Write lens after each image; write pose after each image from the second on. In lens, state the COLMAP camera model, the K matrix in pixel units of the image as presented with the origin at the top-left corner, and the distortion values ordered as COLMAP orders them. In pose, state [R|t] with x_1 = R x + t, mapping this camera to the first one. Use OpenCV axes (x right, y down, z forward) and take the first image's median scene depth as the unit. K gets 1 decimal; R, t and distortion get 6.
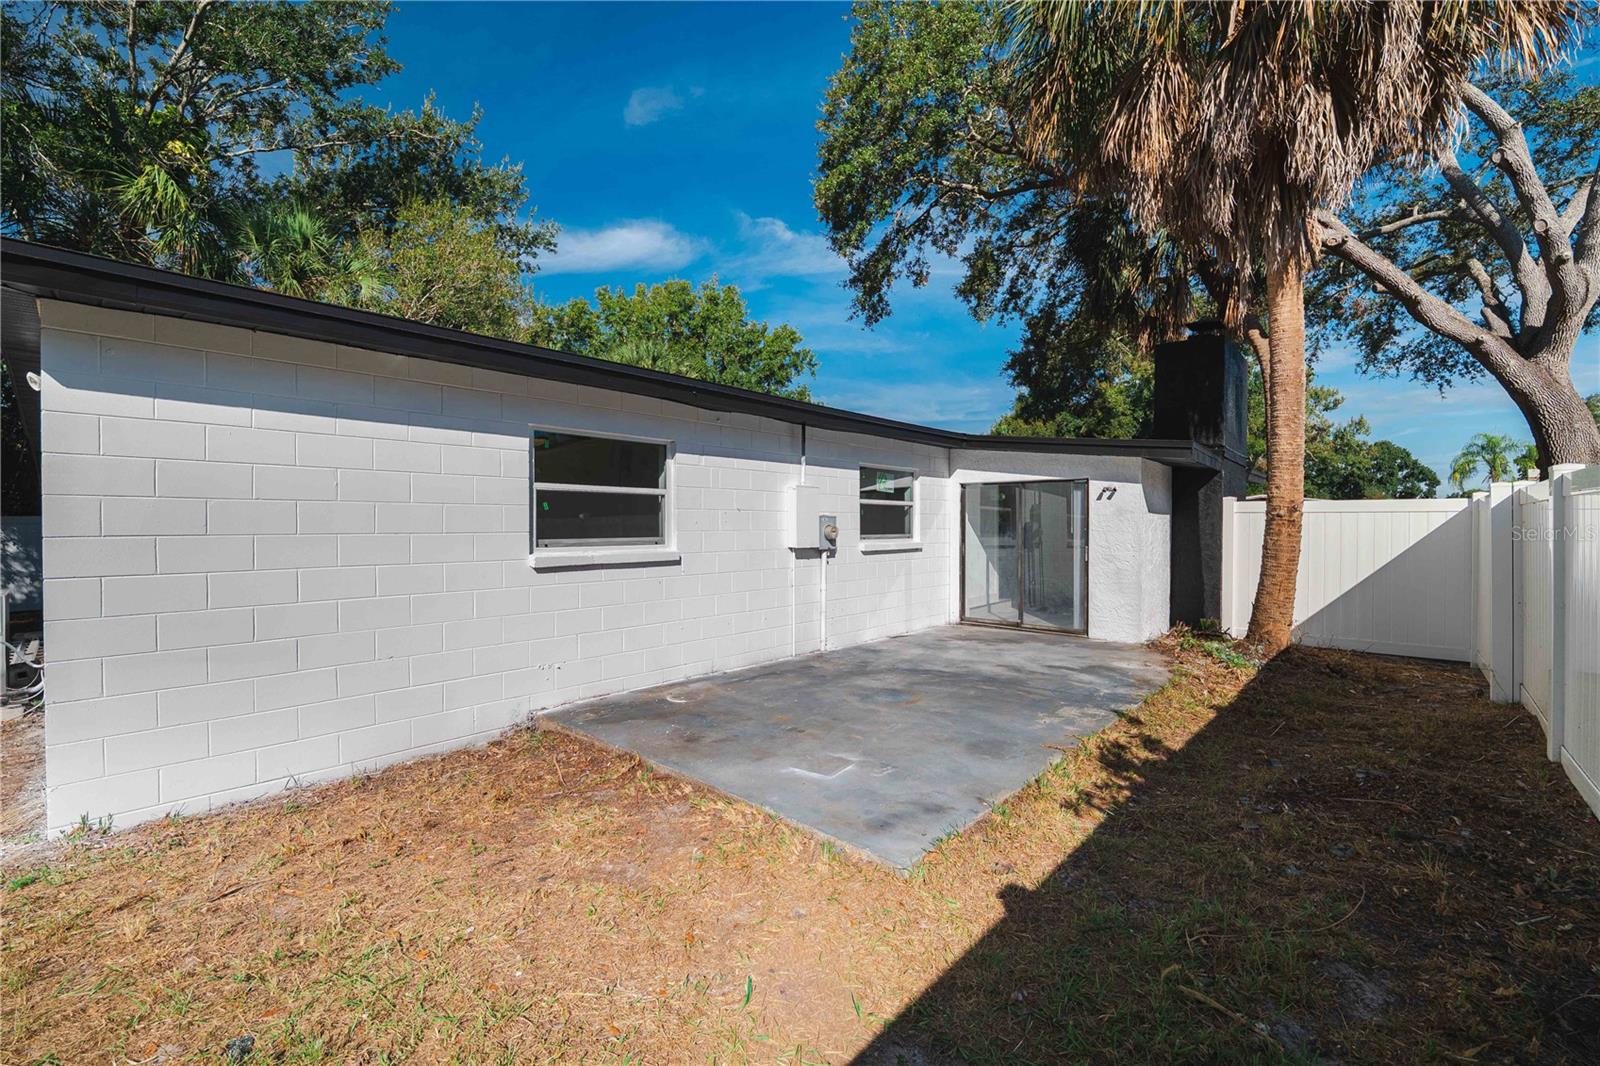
lens RADIAL K [[649.0, 0, 800.6], [0, 649.0, 528.3], [0, 0, 1]] dist [-0.002606, -0.000473]
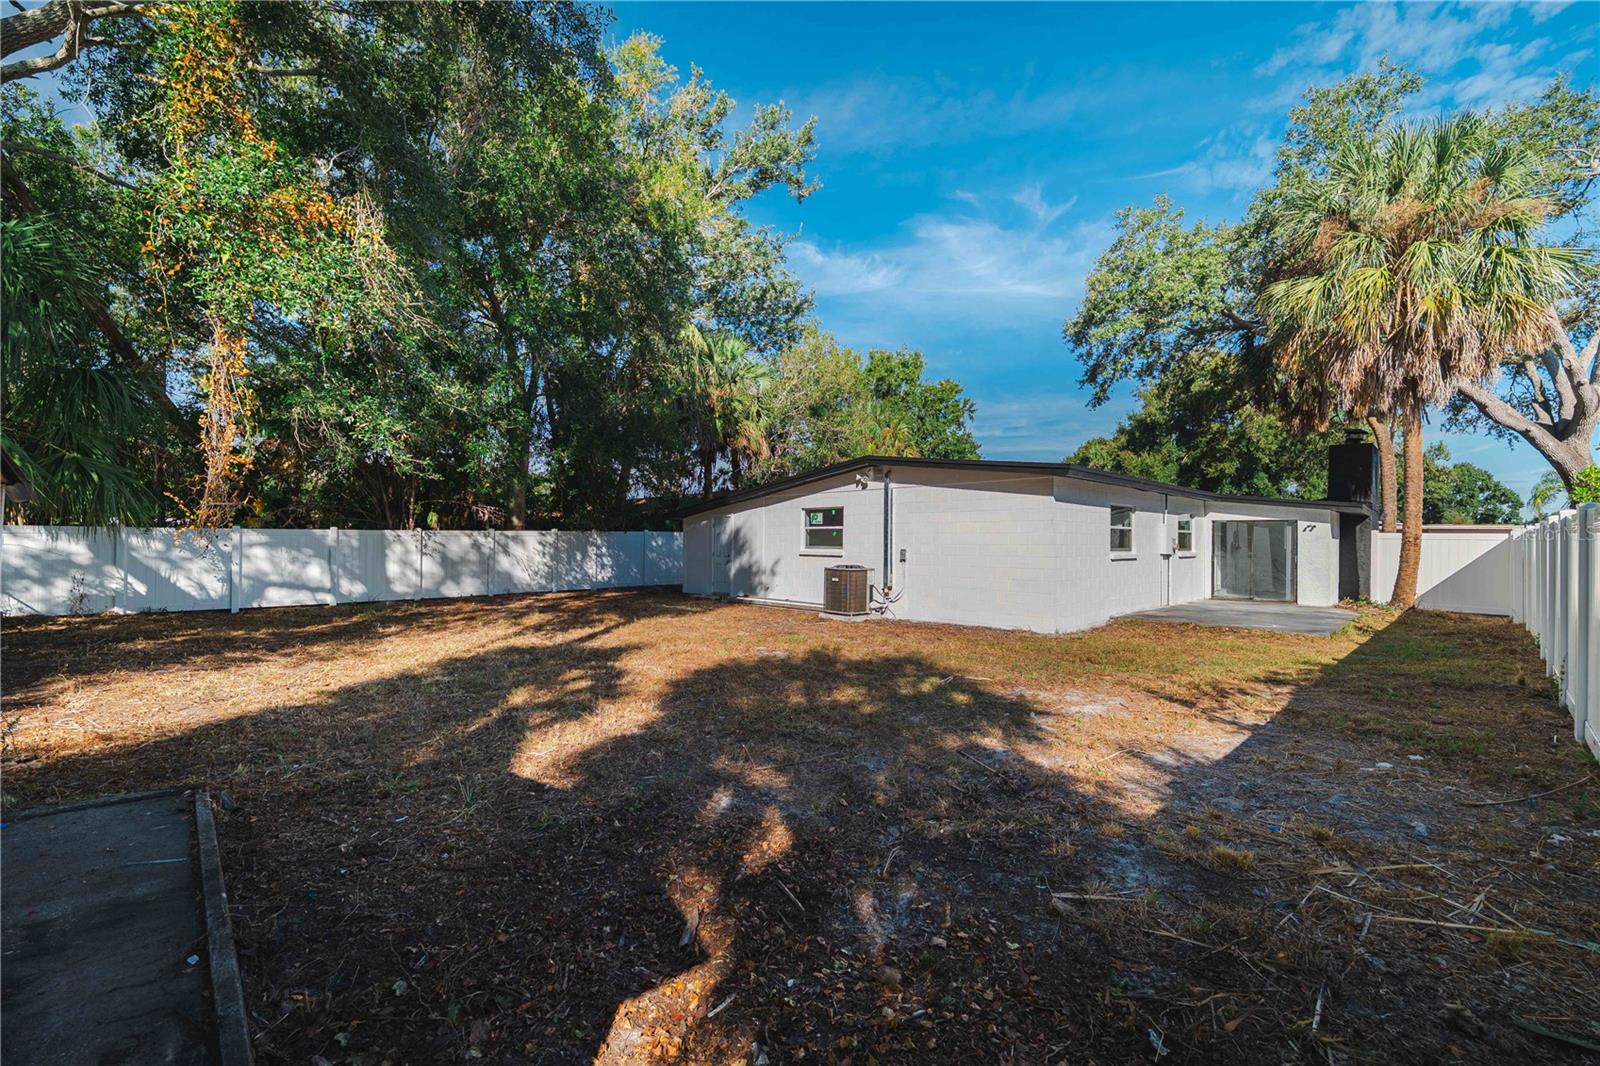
lens RADIAL K [[661.0, 0, 800.0], [0, 661.0, 533.0], [0, 0, 1]] dist [0.001402, 0.000337]
pose [[0.998513, 0.009927, -0.053600, -0.834031], [-0.010746, 0.999829, -0.015017, 0.004966], [0.053441, 0.015571, 0.998450, -0.927376]]
